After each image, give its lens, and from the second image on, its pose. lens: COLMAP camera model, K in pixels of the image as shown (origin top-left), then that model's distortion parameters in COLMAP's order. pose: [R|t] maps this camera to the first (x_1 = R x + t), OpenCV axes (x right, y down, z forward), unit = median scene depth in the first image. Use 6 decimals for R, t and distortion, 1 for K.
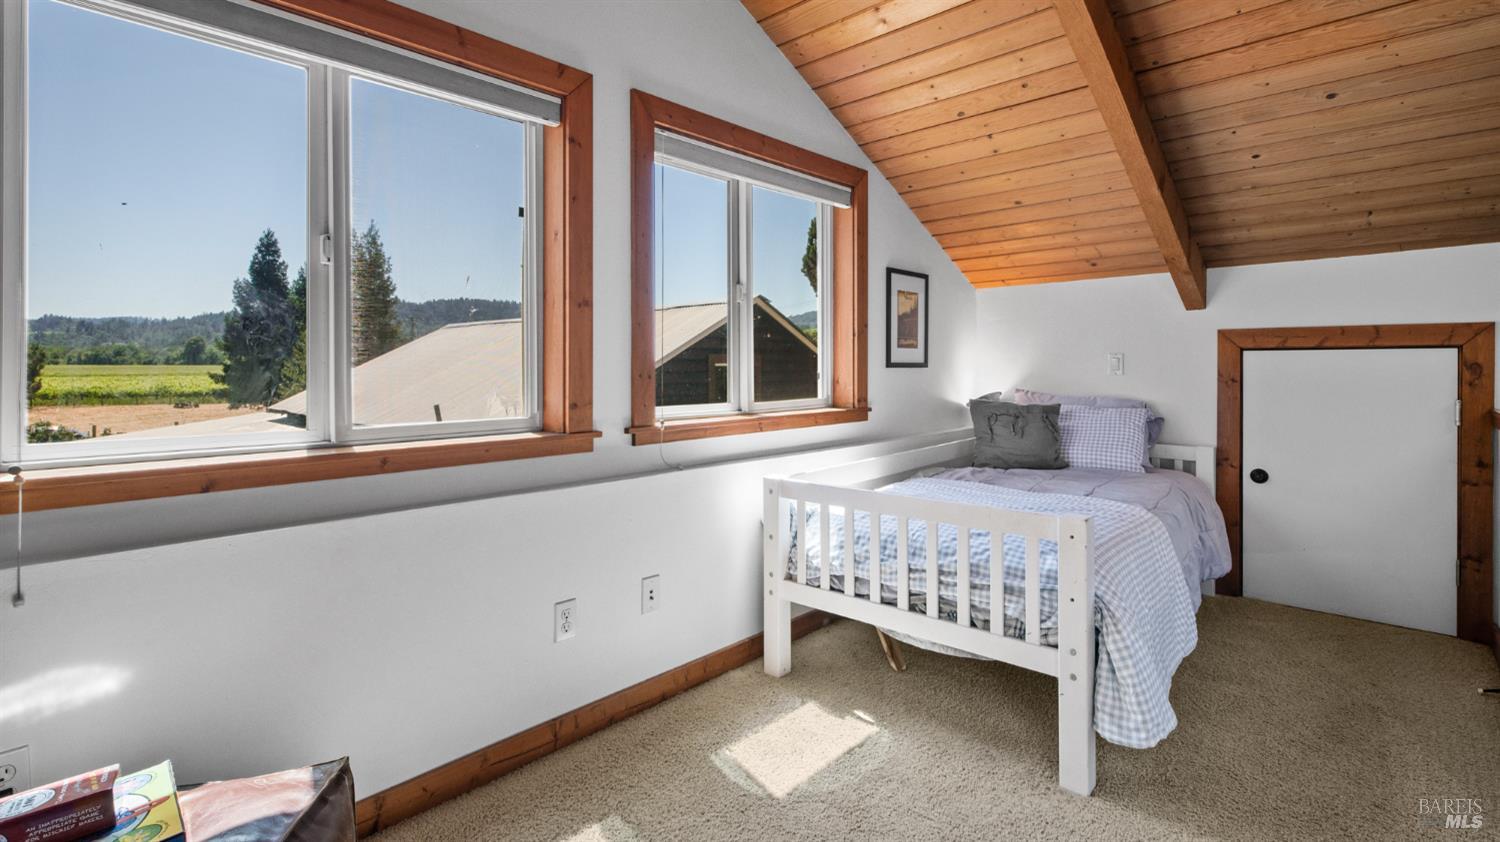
lens RADIAL K [[701.0, 0, 751.7], [0, 701.0, 370.9], [0, 0, 1]] dist [0.000764, -0.000105]
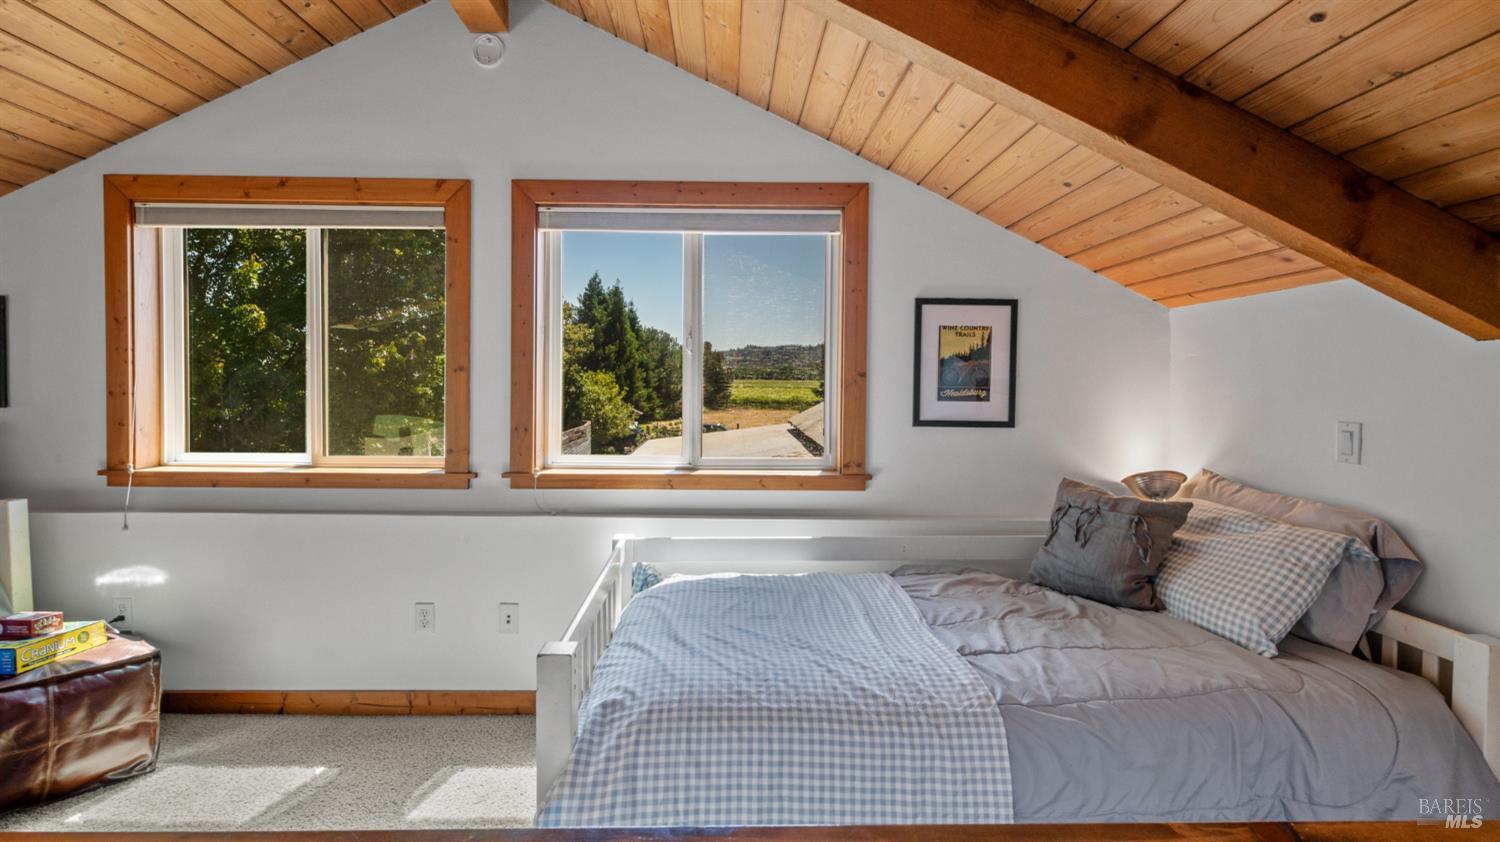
lens RADIAL K [[661.9, 0, 744.2], [0, 661.9, 399.8], [0, 0, 1]] dist [-0.001152, -0.005503]
pose [[0.690176, 0.030454, -0.723000, 0.627657], [-0.016698, 0.999518, 0.026161, -0.053413], [0.723448, -0.005983, 0.690353, 0.368985]]
